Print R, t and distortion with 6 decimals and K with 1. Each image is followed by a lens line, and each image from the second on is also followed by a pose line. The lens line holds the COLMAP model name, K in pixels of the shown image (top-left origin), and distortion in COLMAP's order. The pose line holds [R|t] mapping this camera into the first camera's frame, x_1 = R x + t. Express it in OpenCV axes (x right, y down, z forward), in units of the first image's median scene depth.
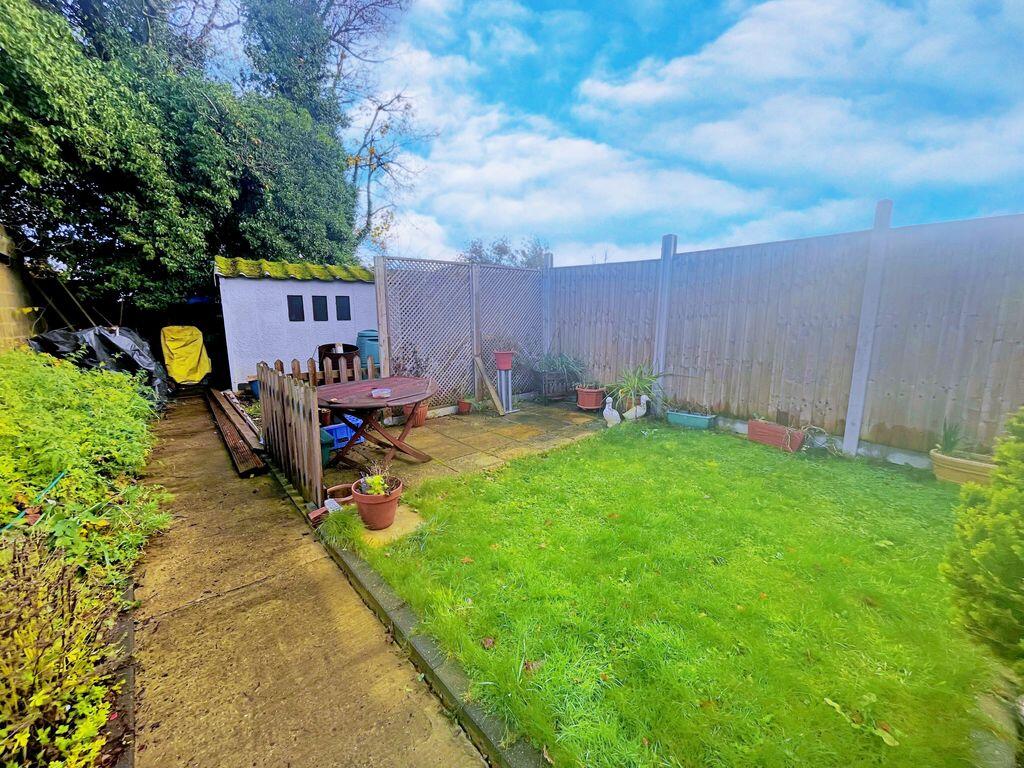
lens RADIAL K [[405.3, 0, 512.0], [0, 405.3, 384.0], [0, 0, 1]] dist [-0.001450, -0.000386]
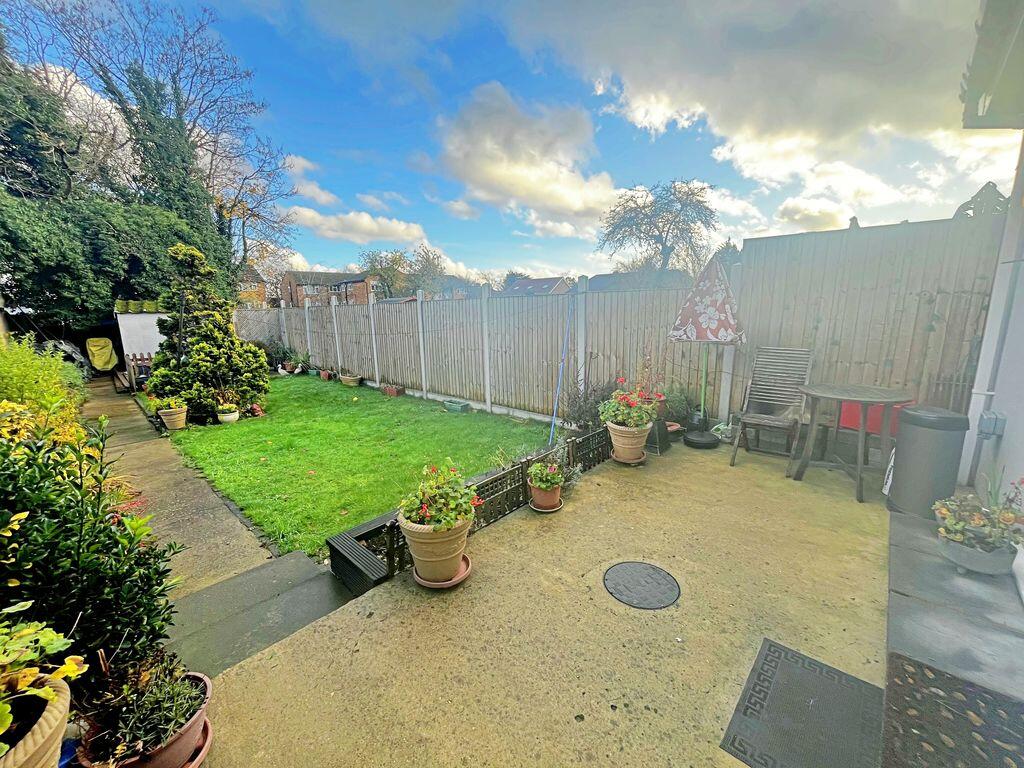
lens RADIAL K [[412.6, 0, 512.0], [0, 412.6, 384.0], [0, 0, 1]] dist [-0.000141, 0.000108]
pose [[0.995965, -0.035067, 0.082608, 0.985184], [0.033956, 0.999314, 0.014813, 0.110596], [-0.083071, -0.011949, 0.996472, -1.132533]]
